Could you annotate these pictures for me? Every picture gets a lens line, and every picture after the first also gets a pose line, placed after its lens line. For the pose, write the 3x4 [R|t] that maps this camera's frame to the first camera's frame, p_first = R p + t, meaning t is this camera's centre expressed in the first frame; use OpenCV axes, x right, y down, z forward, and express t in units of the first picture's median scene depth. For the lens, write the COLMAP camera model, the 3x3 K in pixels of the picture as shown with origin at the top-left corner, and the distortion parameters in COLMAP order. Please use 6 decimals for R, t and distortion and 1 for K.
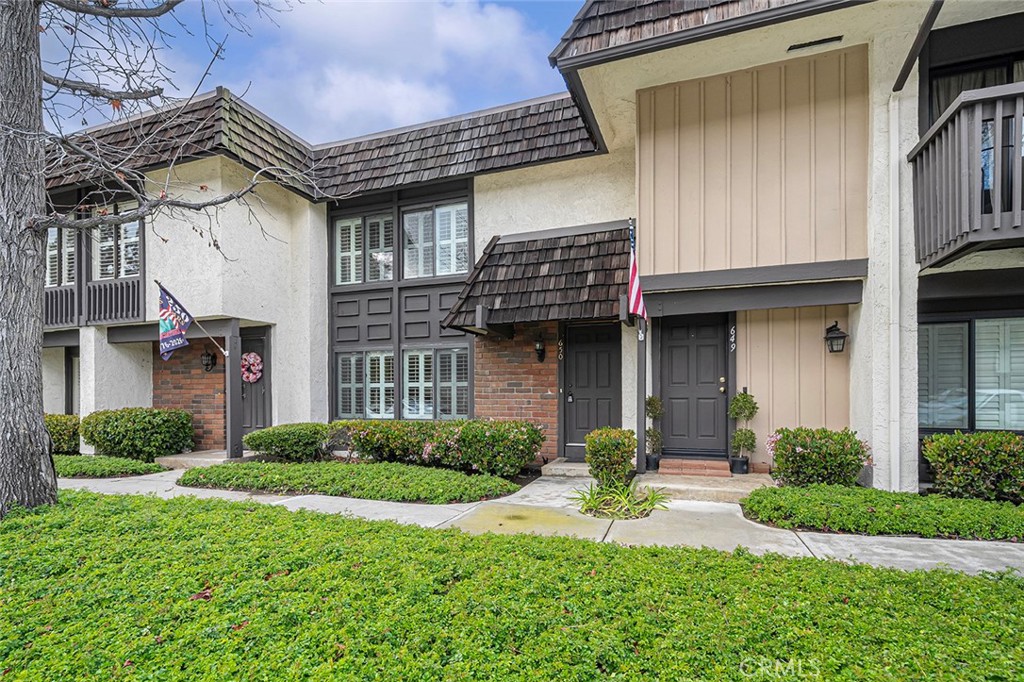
lens RADIAL K [[493.2, 0, 519.0], [0, 493.2, 396.2], [0, 0, 1]] dist [-0.003204, 0.001150]
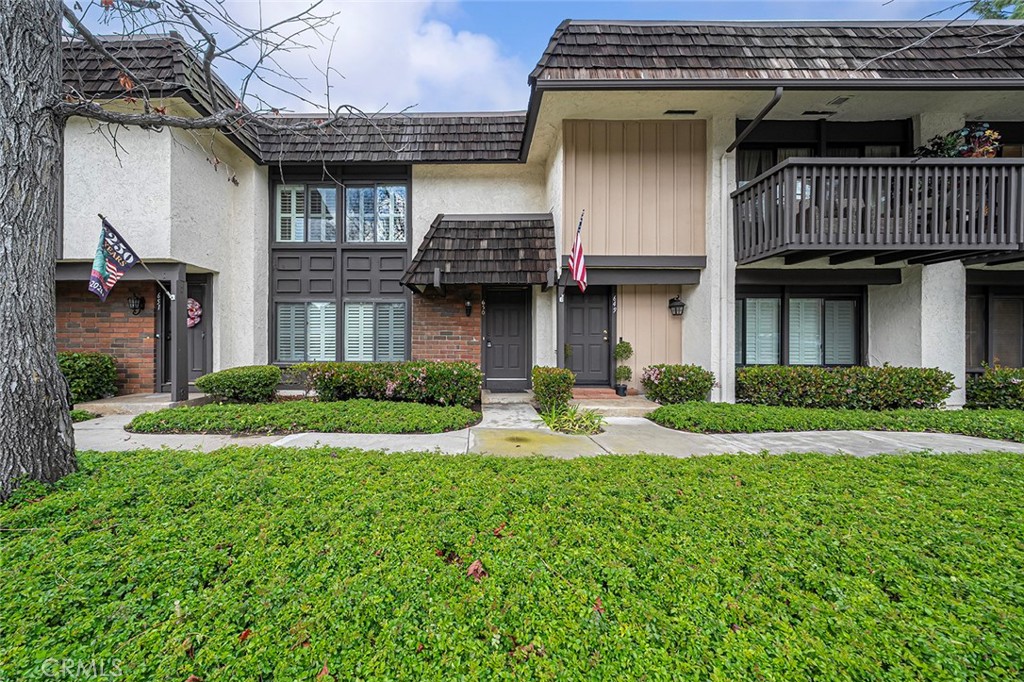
lens RADIAL K [[351.7, 0, 482.2], [0, 351.7, 343.6], [0, 0, 1]] dist [-0.005966, 0.000393]
pose [[0.946407, 0.007681, 0.322886, -0.259931], [-0.006645, 0.999969, -0.004311, 0.007312], [-0.322909, 0.001934, 0.946428, 0.137350]]
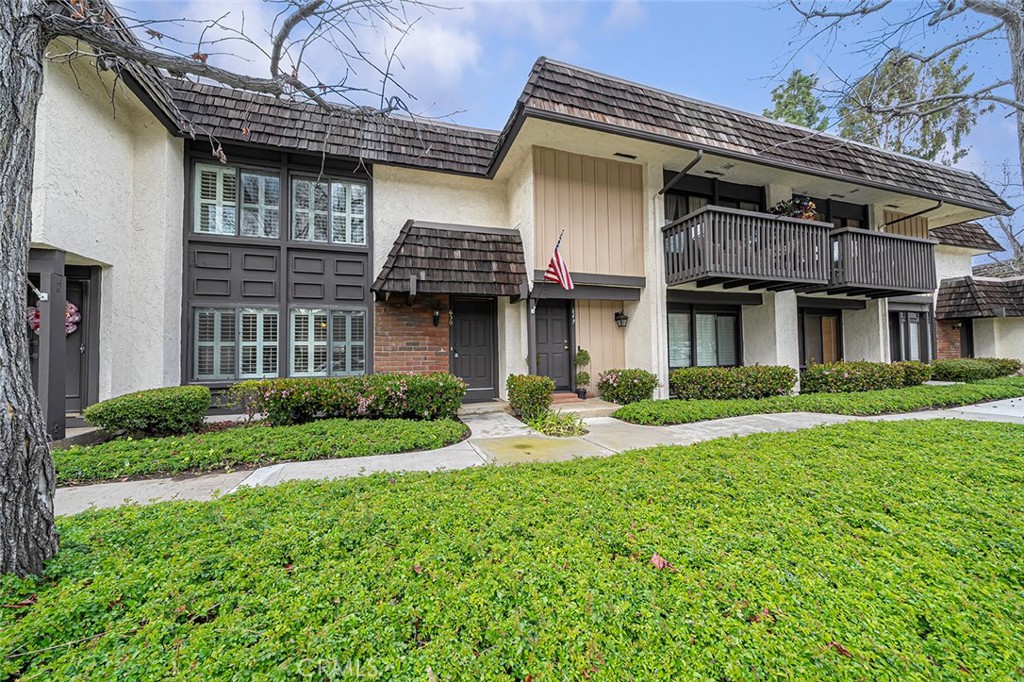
lens RADIAL K [[349.2, 0, 505.6], [0, 349.2, 342.7], [0, 0, 1]] dist [-0.004194, -0.000028]
pose [[0.797589, 0.012028, 0.603081, -0.413847], [0.012353, 0.999266, -0.036266, 0.008635], [-0.603074, 0.036375, 0.796855, 0.216604]]
